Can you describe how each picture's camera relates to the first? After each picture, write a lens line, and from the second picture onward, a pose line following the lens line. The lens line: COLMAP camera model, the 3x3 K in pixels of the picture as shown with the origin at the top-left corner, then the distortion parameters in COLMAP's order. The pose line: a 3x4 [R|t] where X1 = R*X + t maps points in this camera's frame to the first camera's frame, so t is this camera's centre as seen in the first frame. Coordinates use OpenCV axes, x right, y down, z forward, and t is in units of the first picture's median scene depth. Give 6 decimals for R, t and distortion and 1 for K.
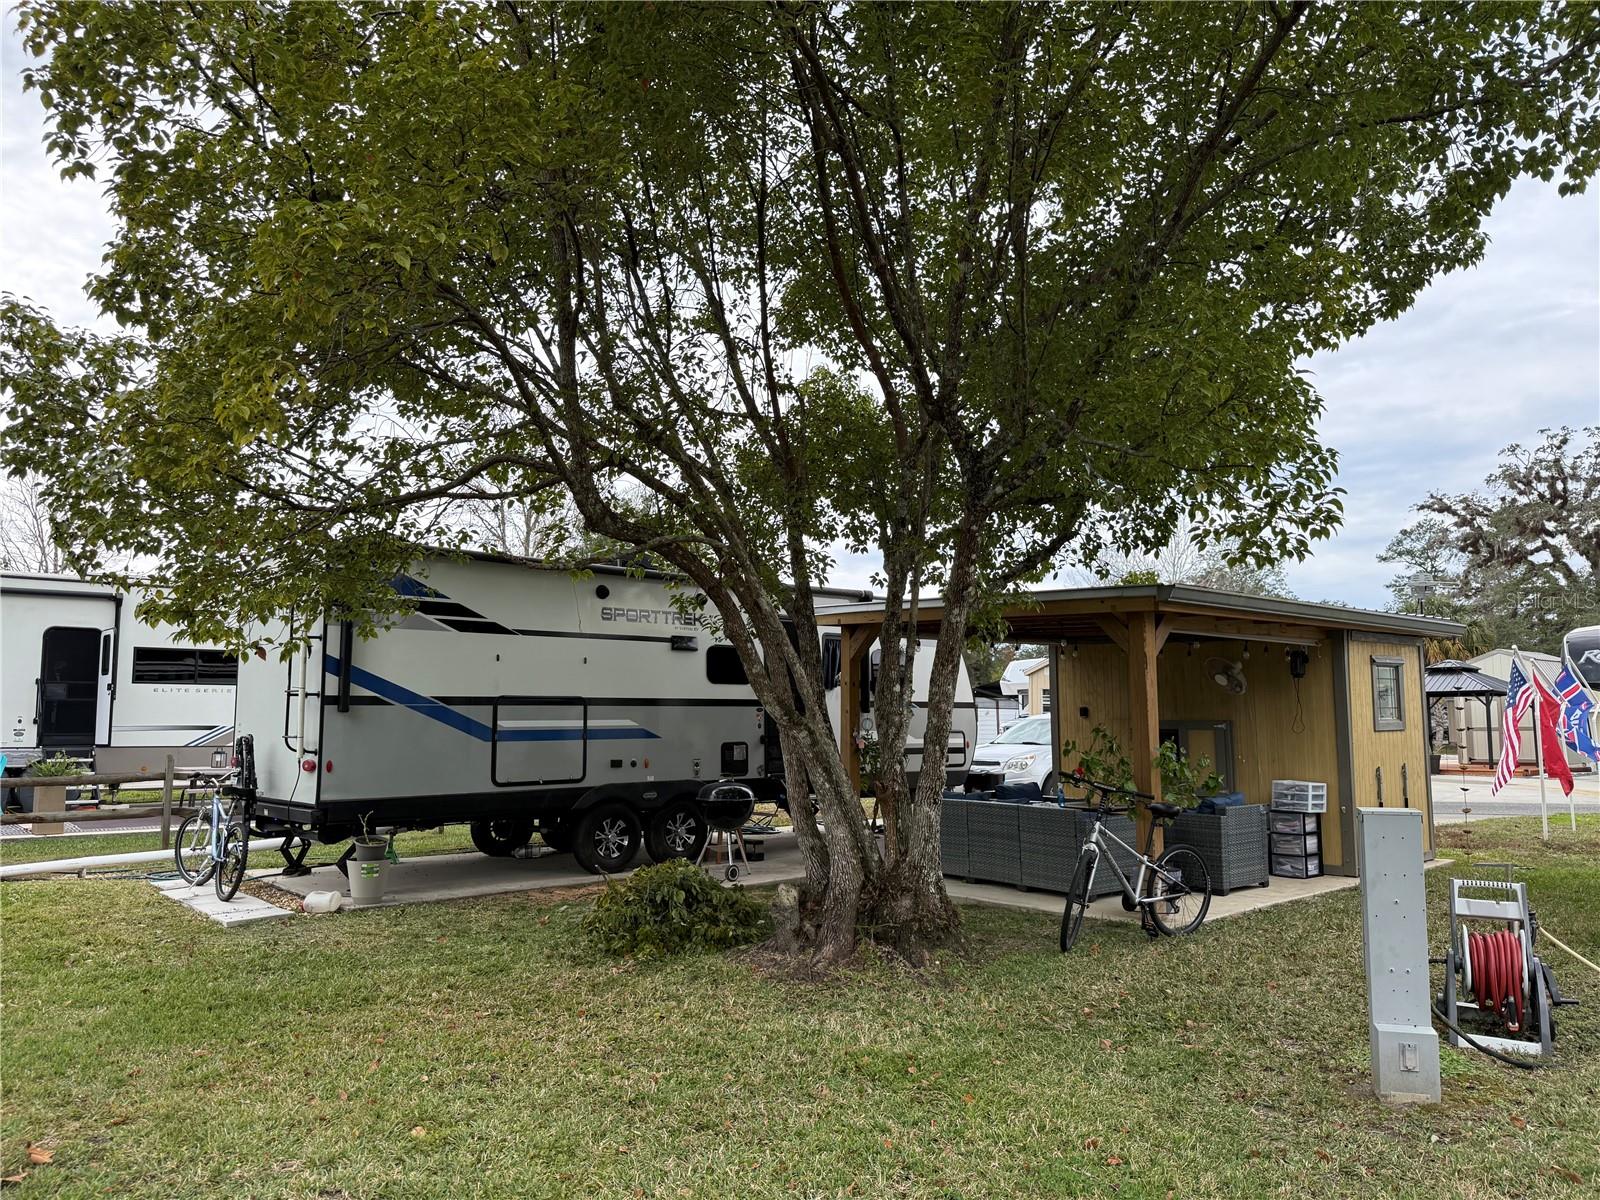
lens RADIAL K [[1119.8, 0, 794.6], [0, 1119.8, 604.6], [0, 0, 1]] dist [0.034022, -0.039108]
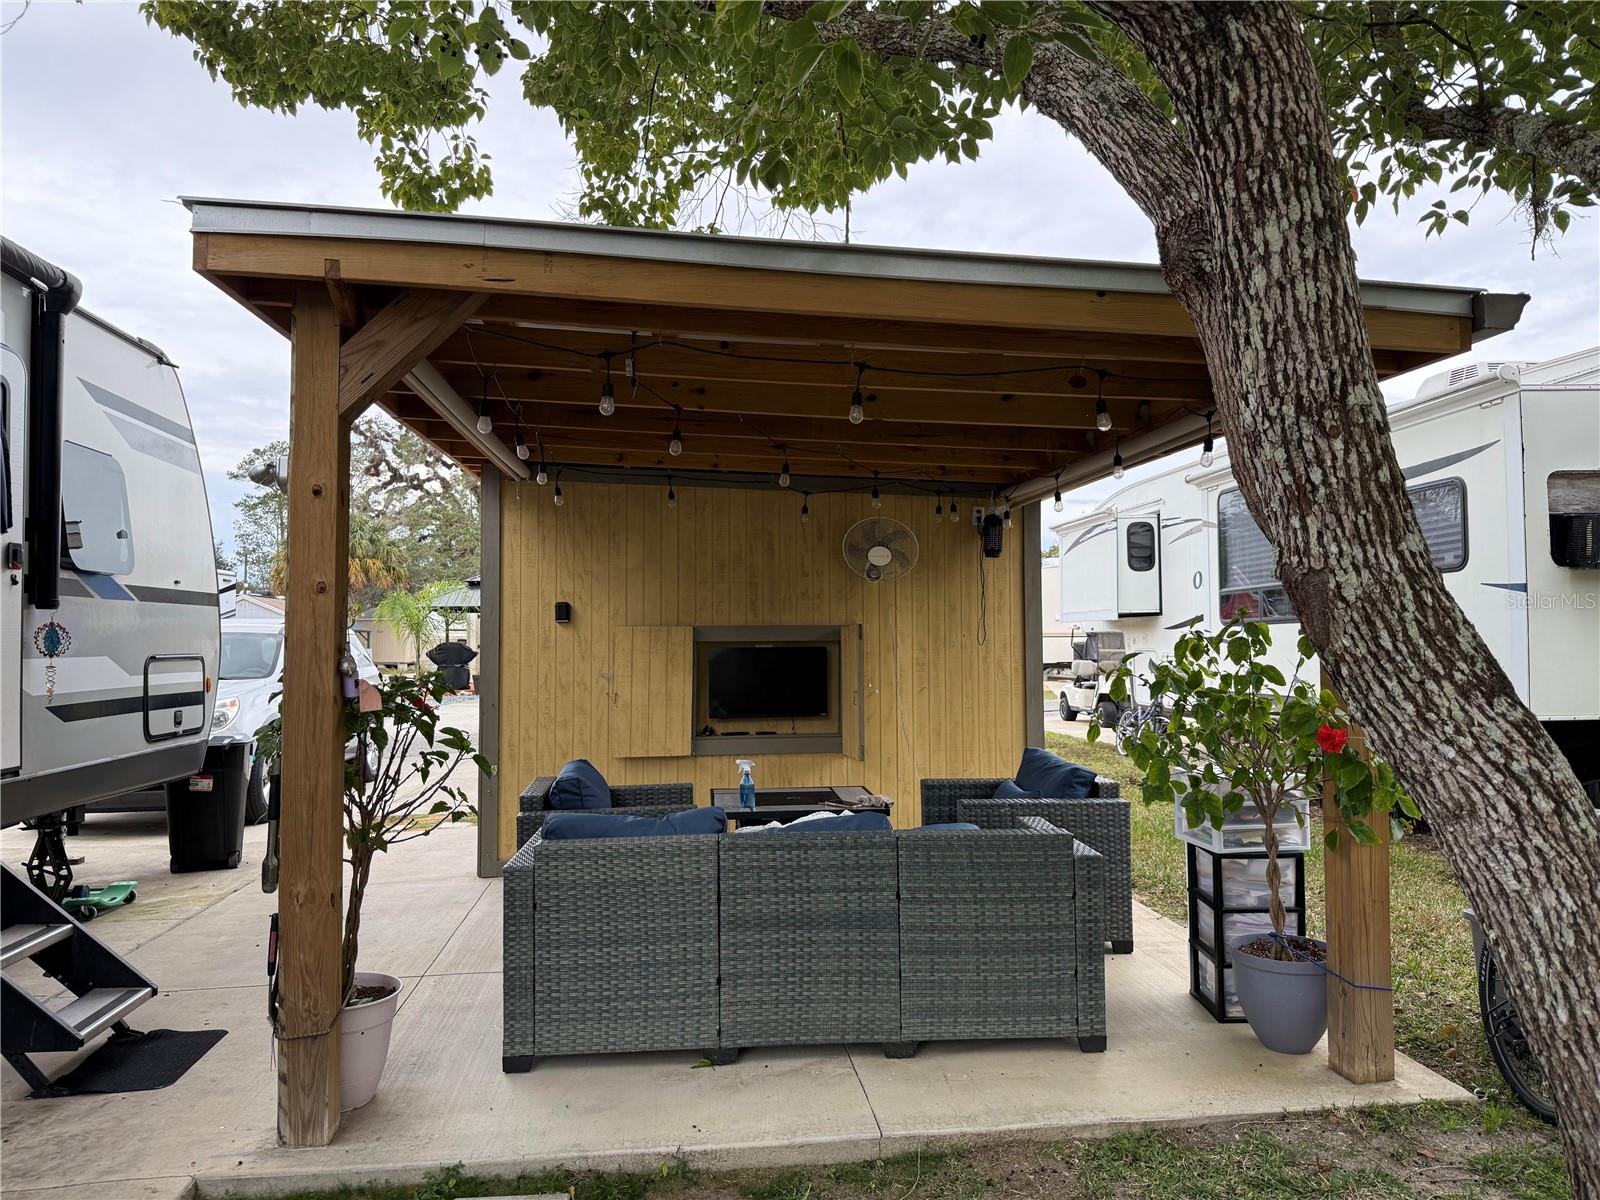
lens RADIAL K [[1120.0, 0, 801.9], [0, 1120.0, 601.2], [0, 0, 1]] dist [0.029579, -0.036510]
pose [[0.562808, 0.024220, 0.826233, -0.018185], [-0.079512, 0.996522, 0.024951, 0.012261], [-0.822754, -0.079738, 0.562776, 0.110802]]
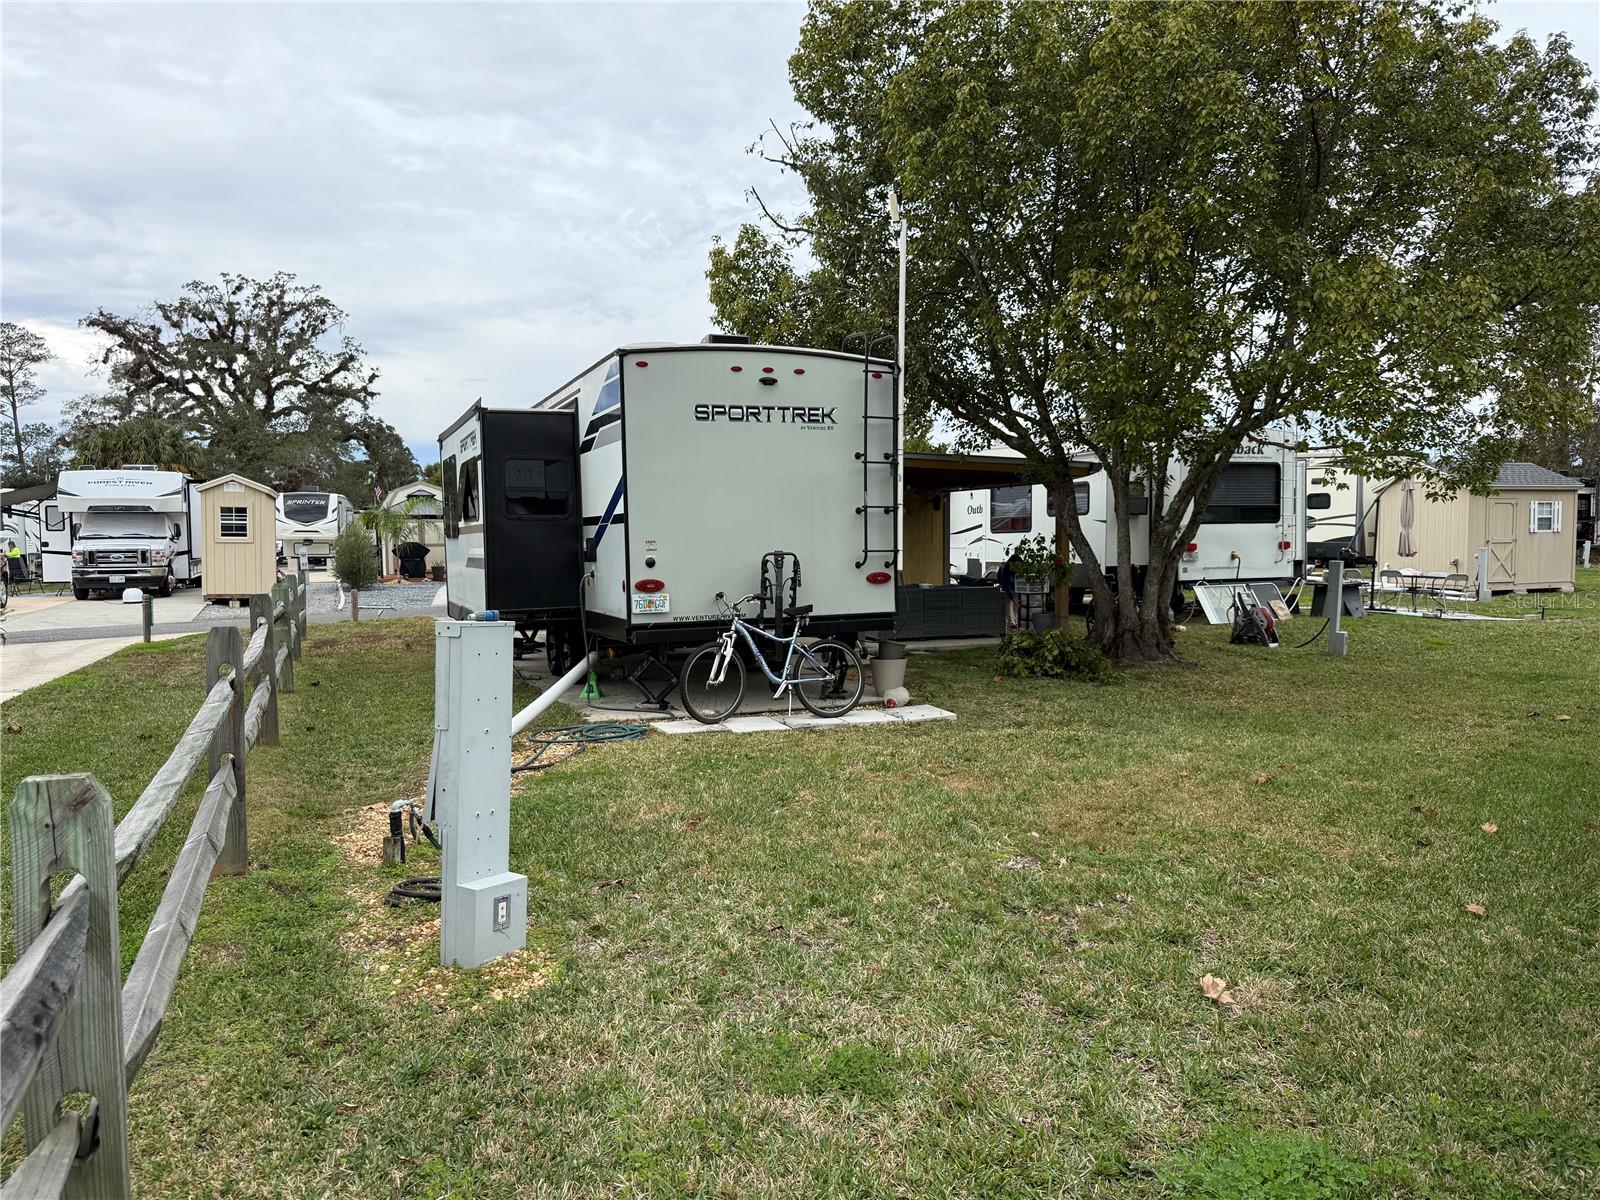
lens RADIAL K [[1119.8, 0, 794.6], [0, 1119.8, 604.6], [0, 0, 1]] dist [0.034022, -0.039108]
pose [[0.321054, -0.061190, 0.945082, -0.198396], [-0.089521, 0.991482, 0.094606, 0.009473], [-0.942820, -0.114979, 0.312841, 0.097169]]
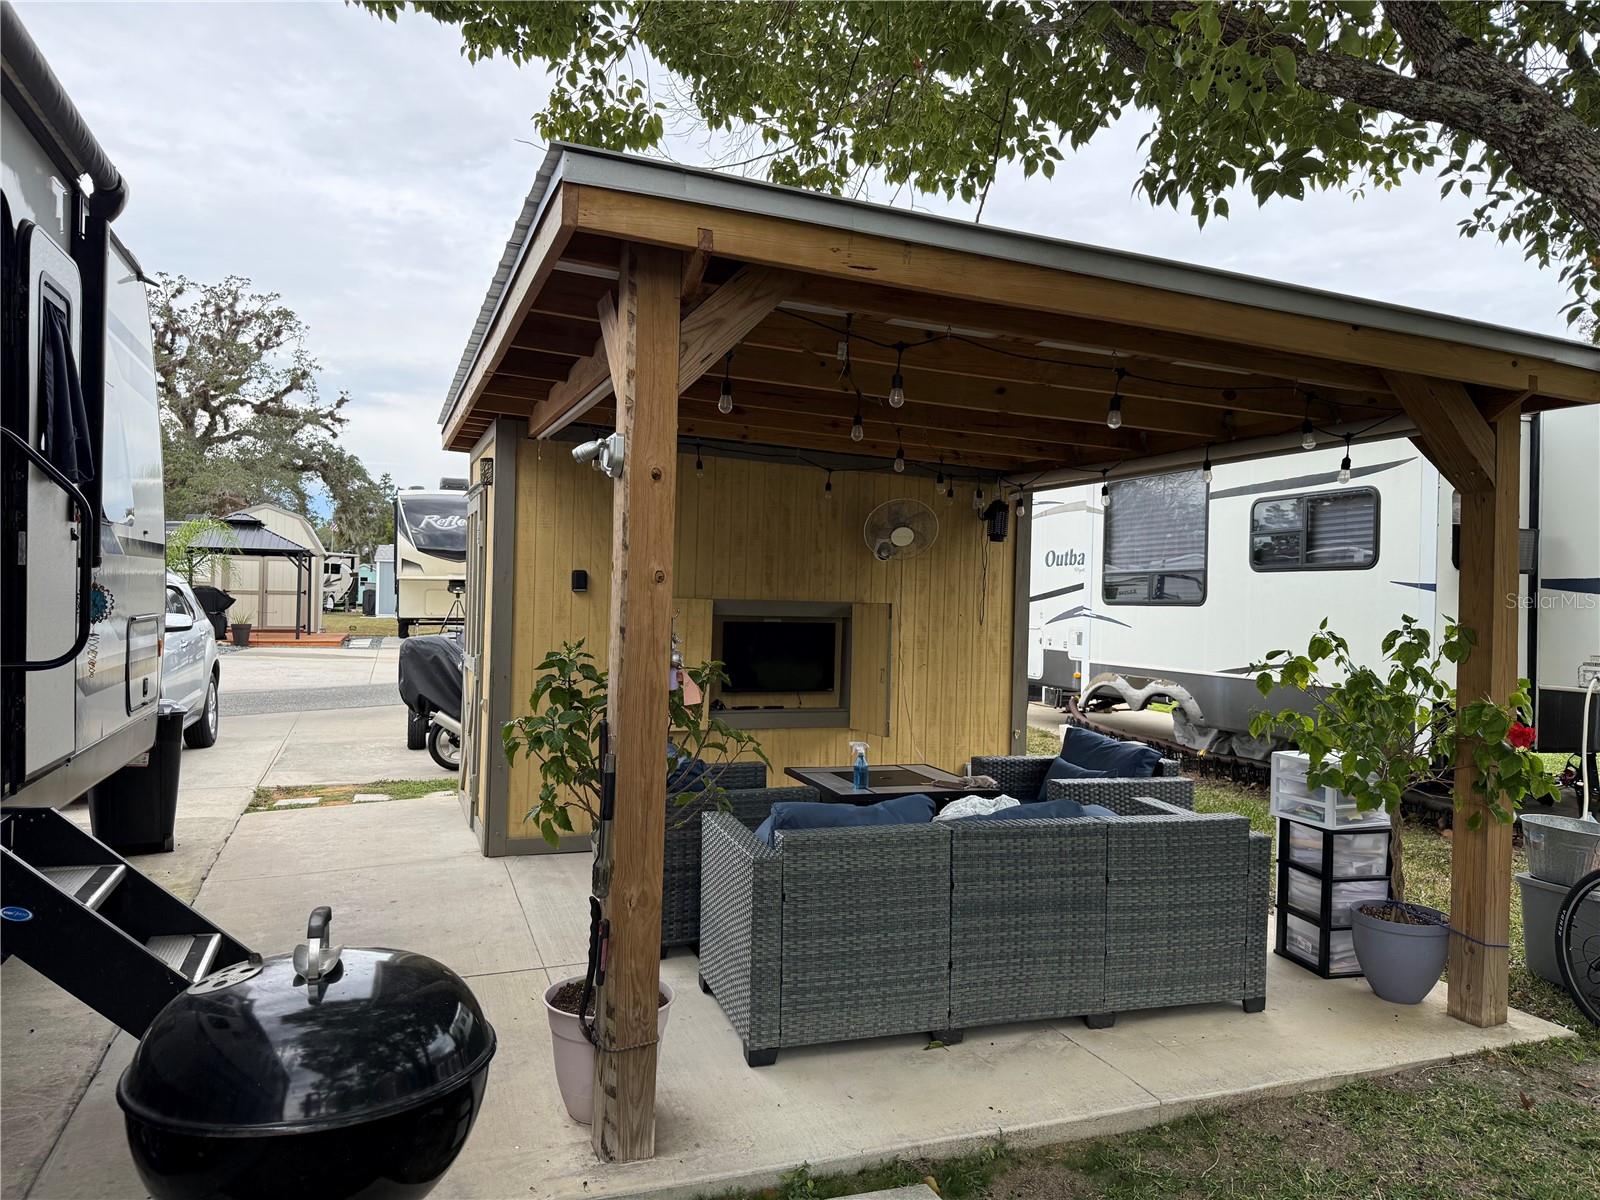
lens RADIAL K [[1119.8, 0, 794.6], [0, 1119.8, 604.6], [0, 0, 1]] dist [0.034022, -0.039108]
pose [[0.354386, 0.000961, 0.935099, -0.030065], [-0.121398, 0.991584, 0.044989, 0.012912], [-0.927185, -0.129462, 0.351520, 0.133013]]
